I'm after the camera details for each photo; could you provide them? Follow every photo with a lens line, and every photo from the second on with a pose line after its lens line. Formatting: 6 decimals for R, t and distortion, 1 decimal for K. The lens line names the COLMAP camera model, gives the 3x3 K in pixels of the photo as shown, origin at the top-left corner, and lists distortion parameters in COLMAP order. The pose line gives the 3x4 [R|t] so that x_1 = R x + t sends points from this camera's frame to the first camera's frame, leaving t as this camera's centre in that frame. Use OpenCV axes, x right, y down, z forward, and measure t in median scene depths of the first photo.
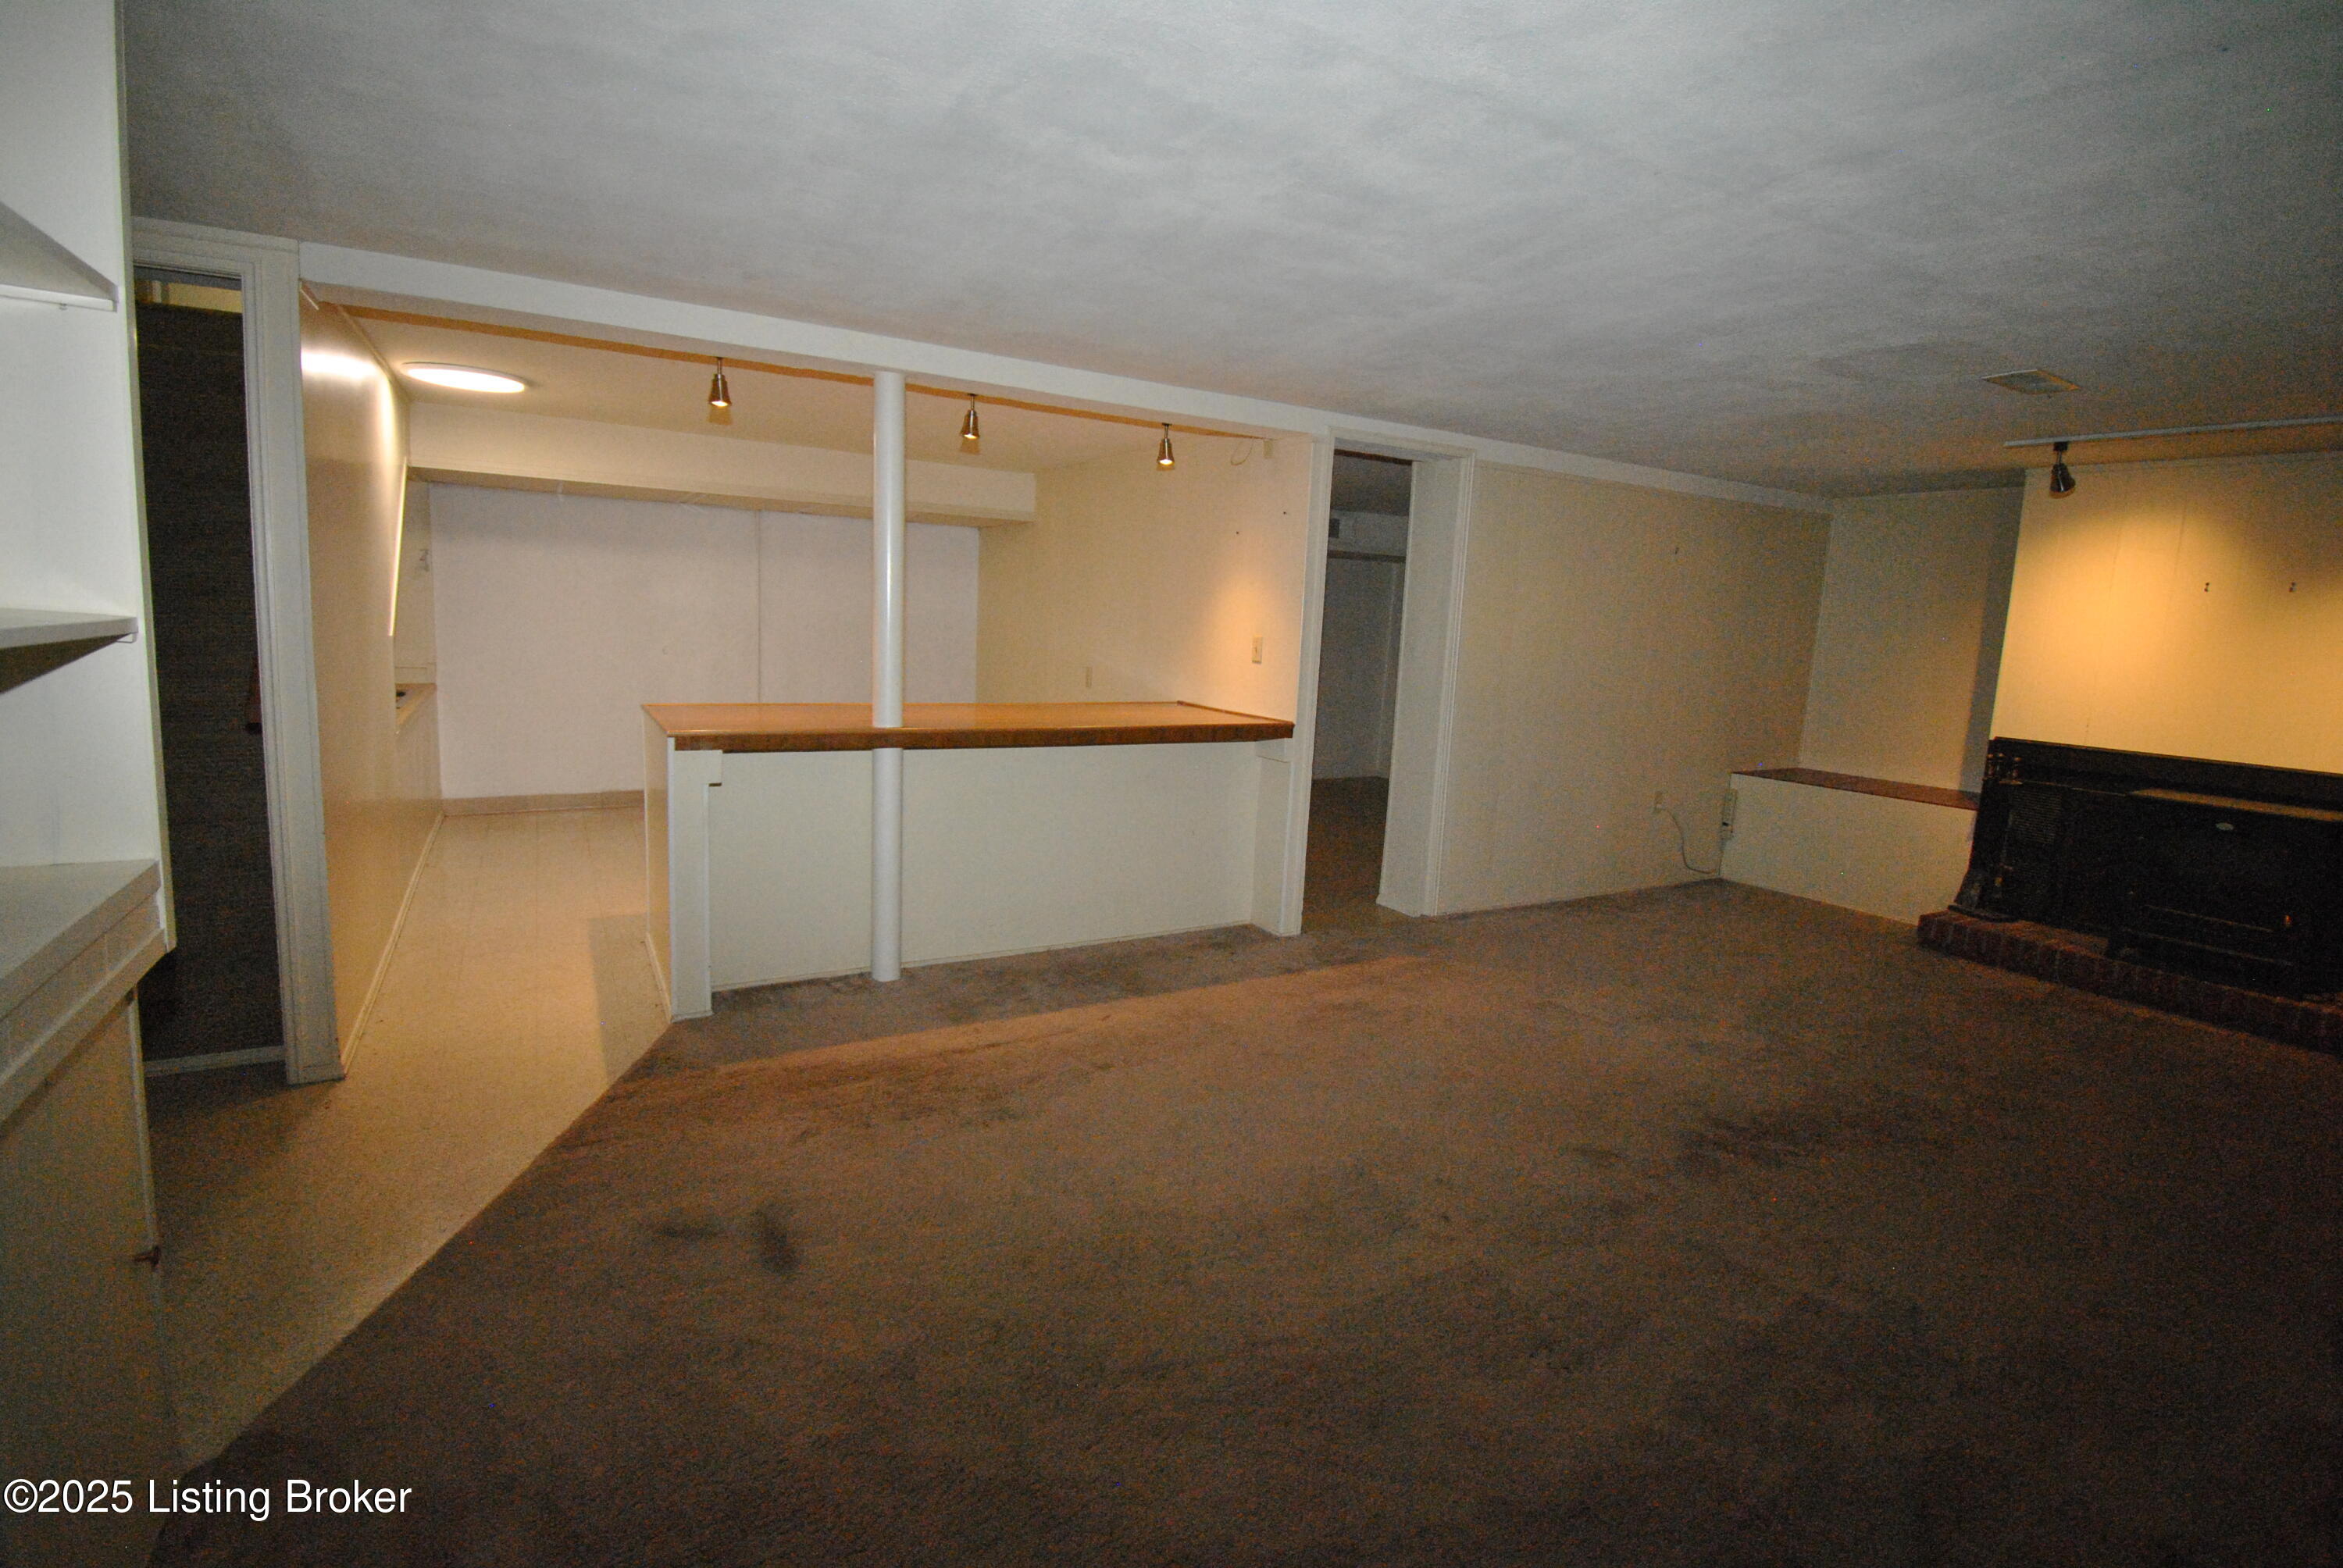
lens RADIAL K [[1049.7, 0, 1148.9], [0, 1049.7, 766.6], [0, 0, 1]] dist [-0.013223, -0.003788]
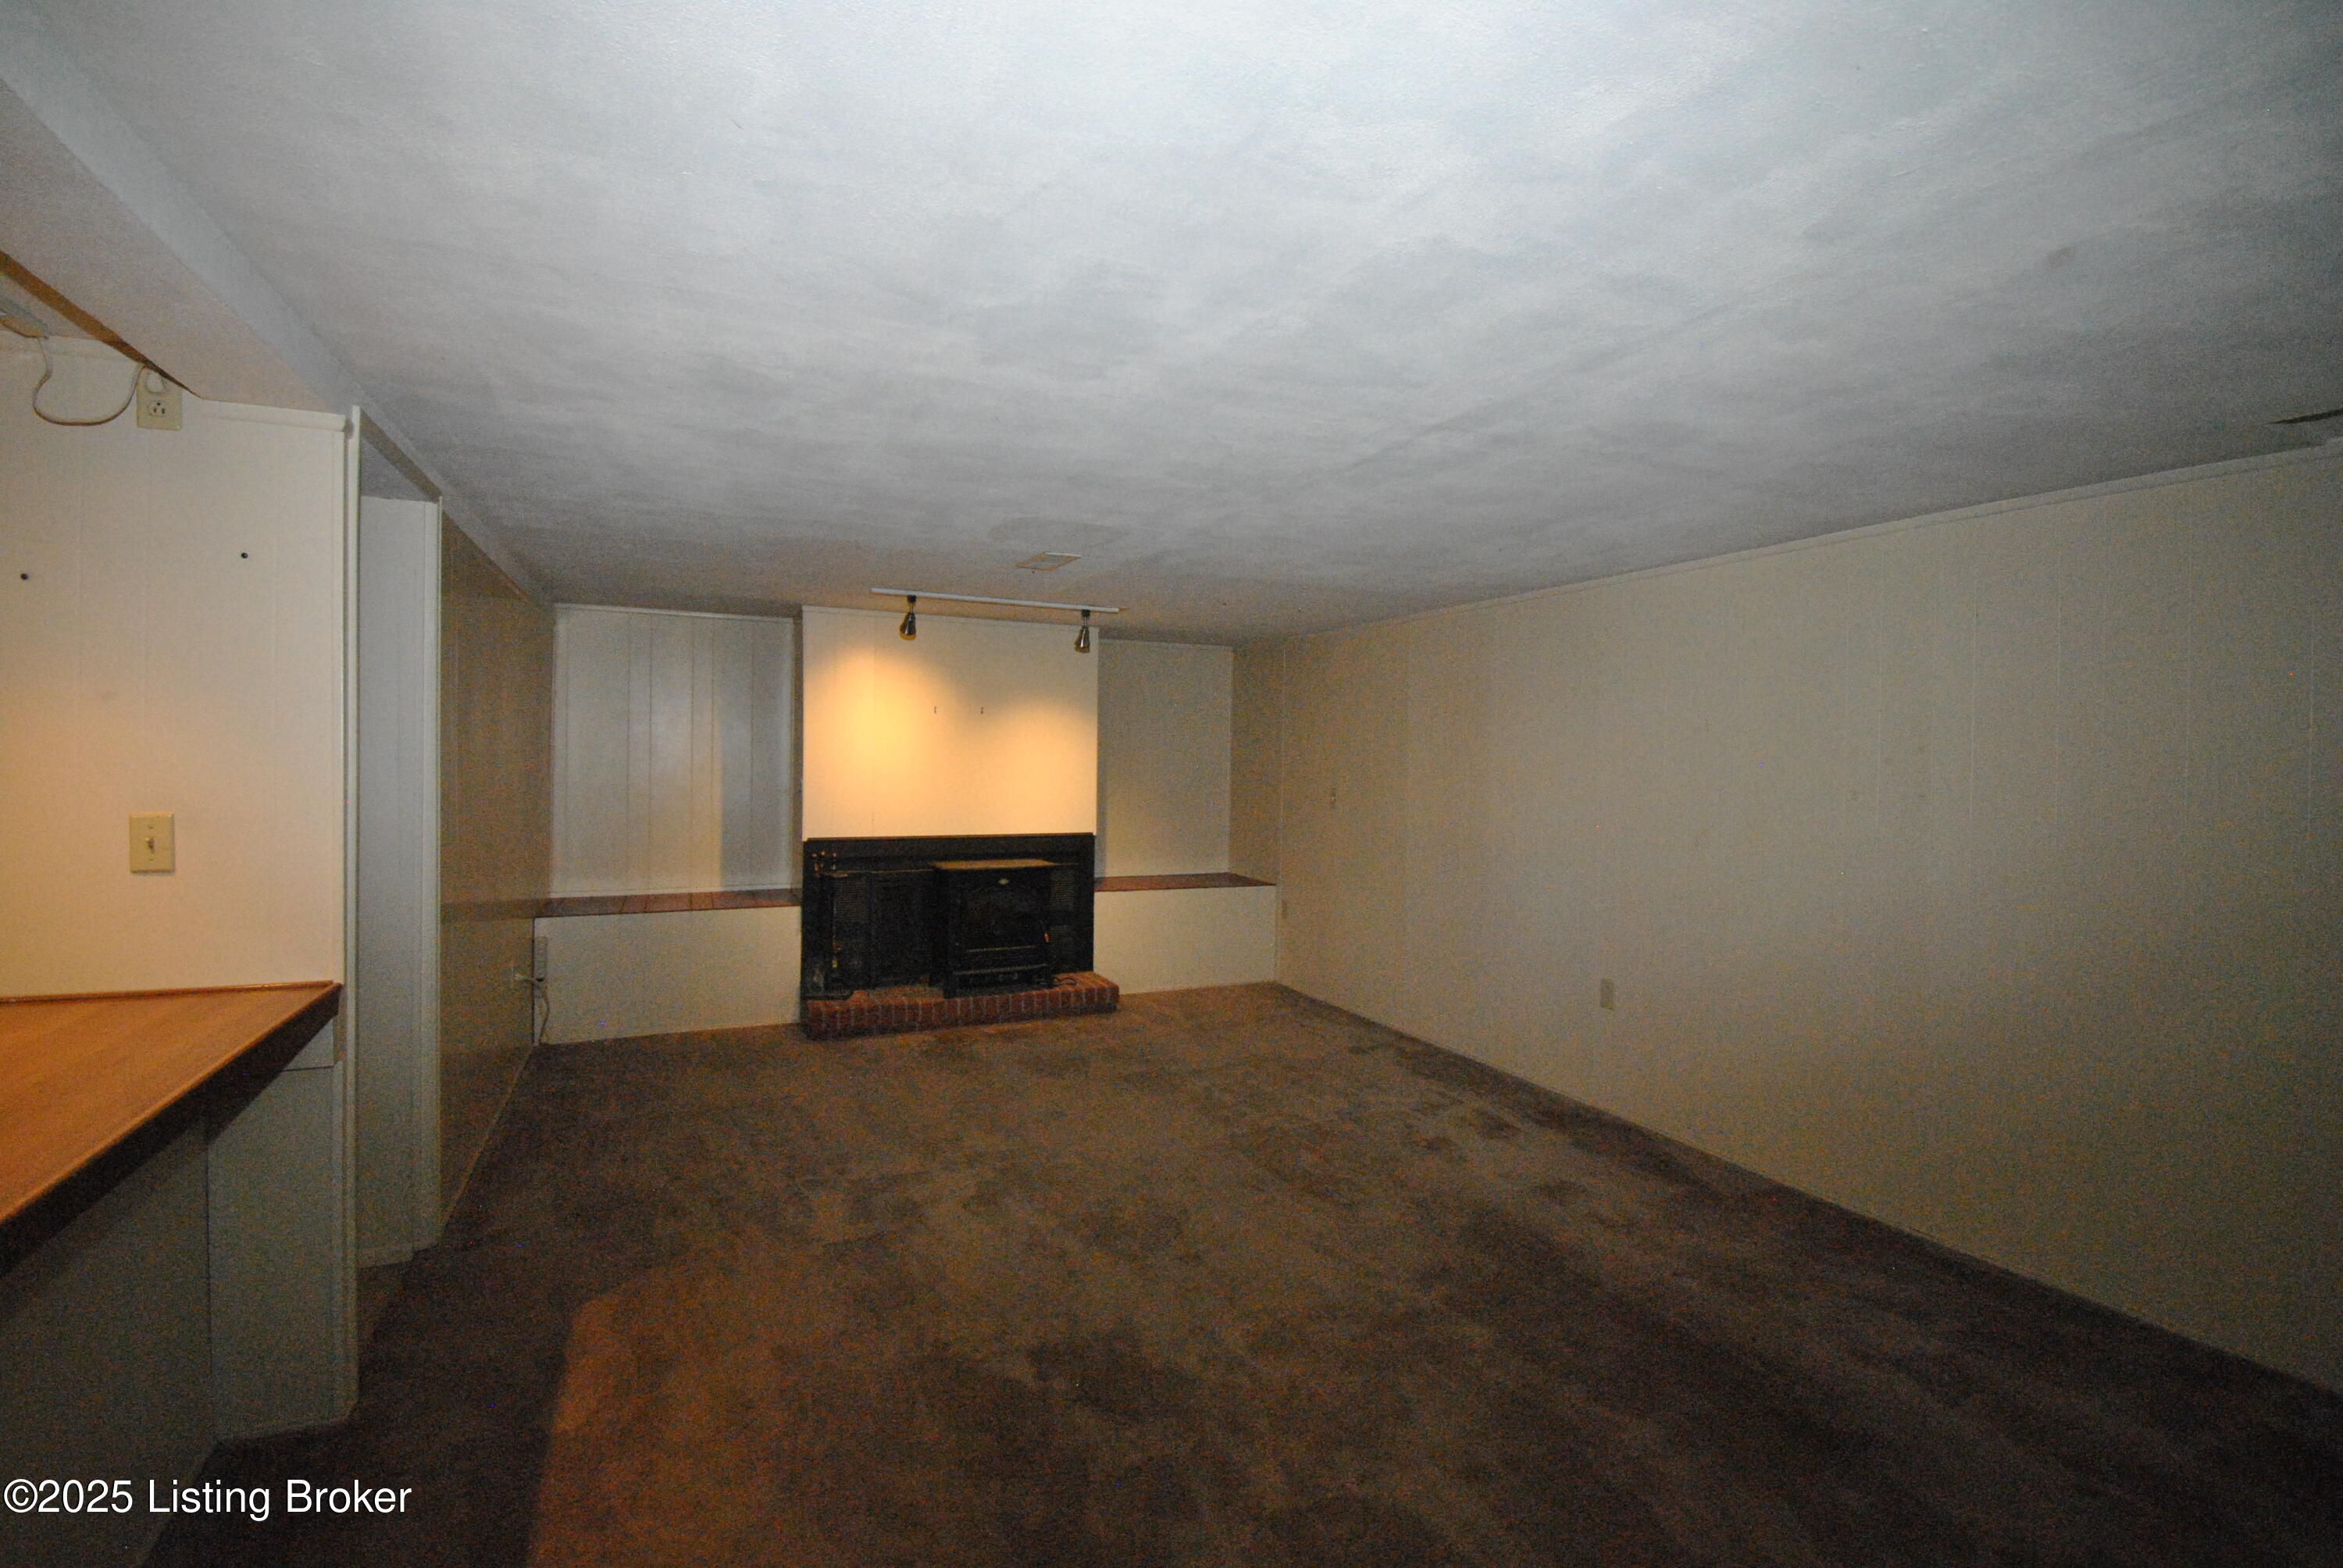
lens RADIAL K [[1049.7, 0, 1166.2], [0, 1049.7, 764.3], [0, 0, 1]] dist [-0.013223, -0.003788]
pose [[0.089022, -0.050927, 0.994727, -0.281915], [0.132587, 0.990410, 0.038840, -0.102046], [-0.987166, 0.128430, 0.094921, 0.504922]]
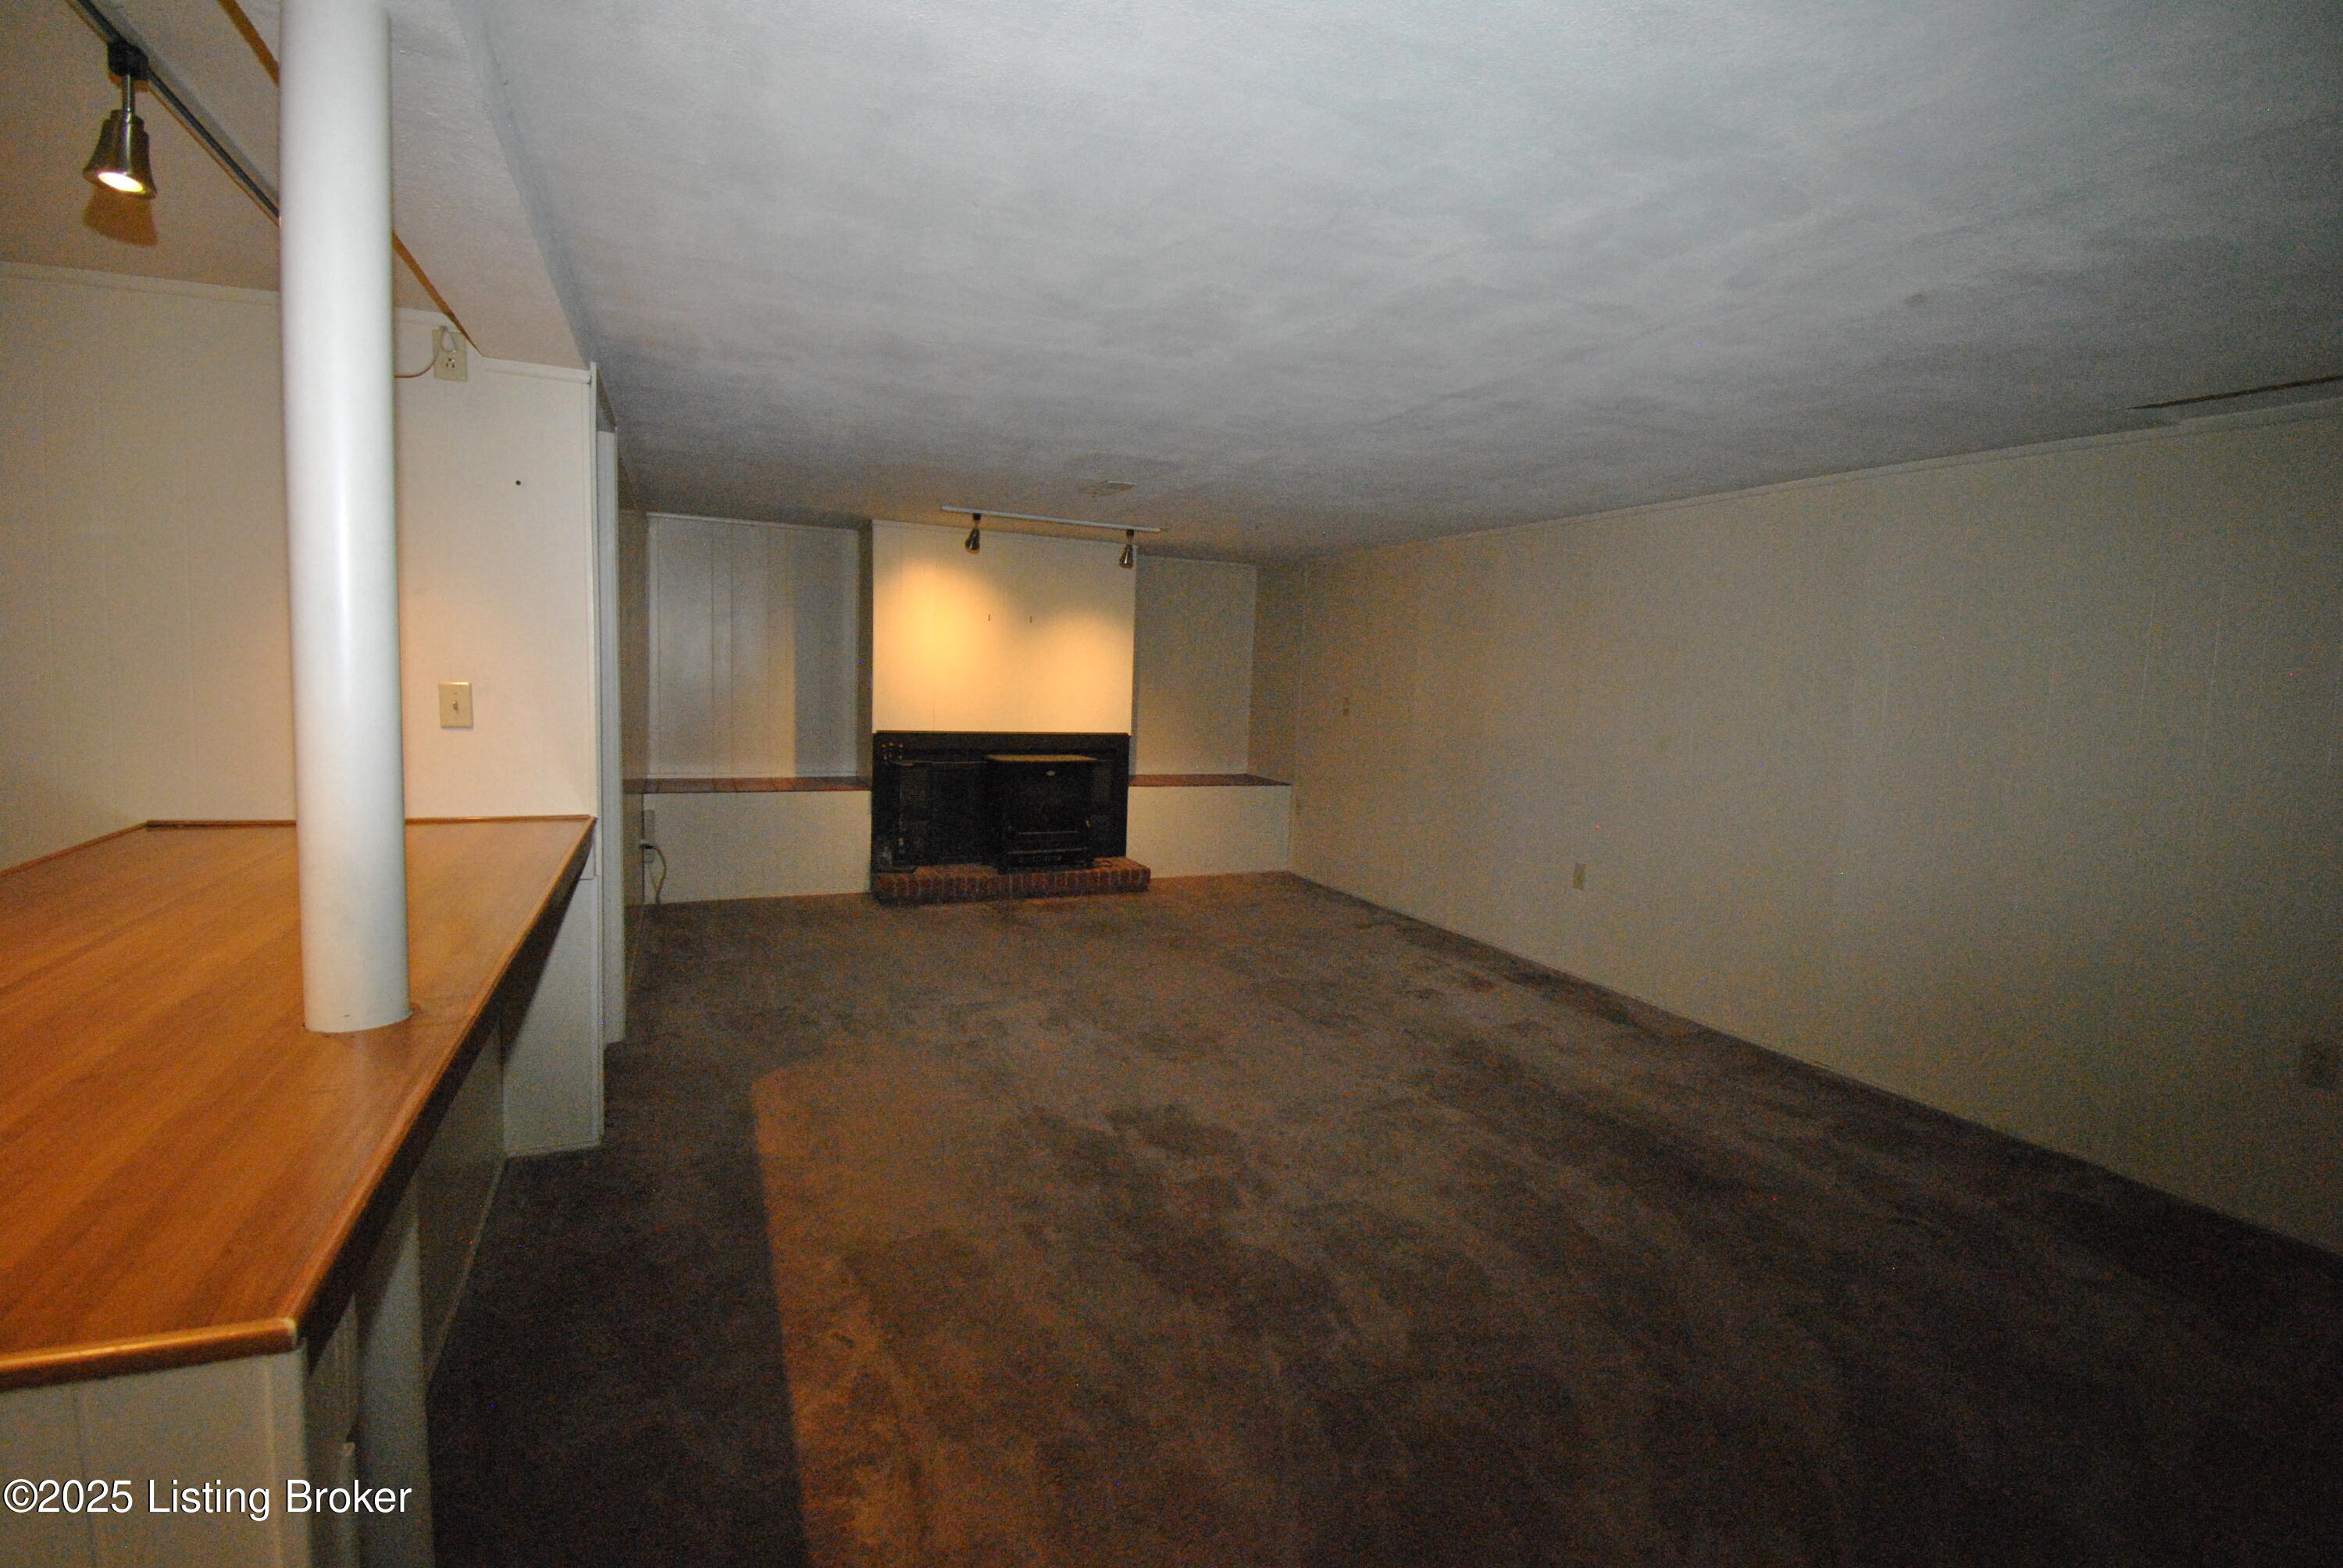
lens RADIAL K [[1049.7, 0, 1159.2], [0, 1049.7, 768.7], [0, 0, 1]] dist [-0.013223, -0.003788]
pose [[0.101557, -0.133014, 0.985897, -0.420634], [0.110398, 0.986407, 0.121710, -0.101637], [-0.988685, 0.096481, 0.114861, 0.525946]]
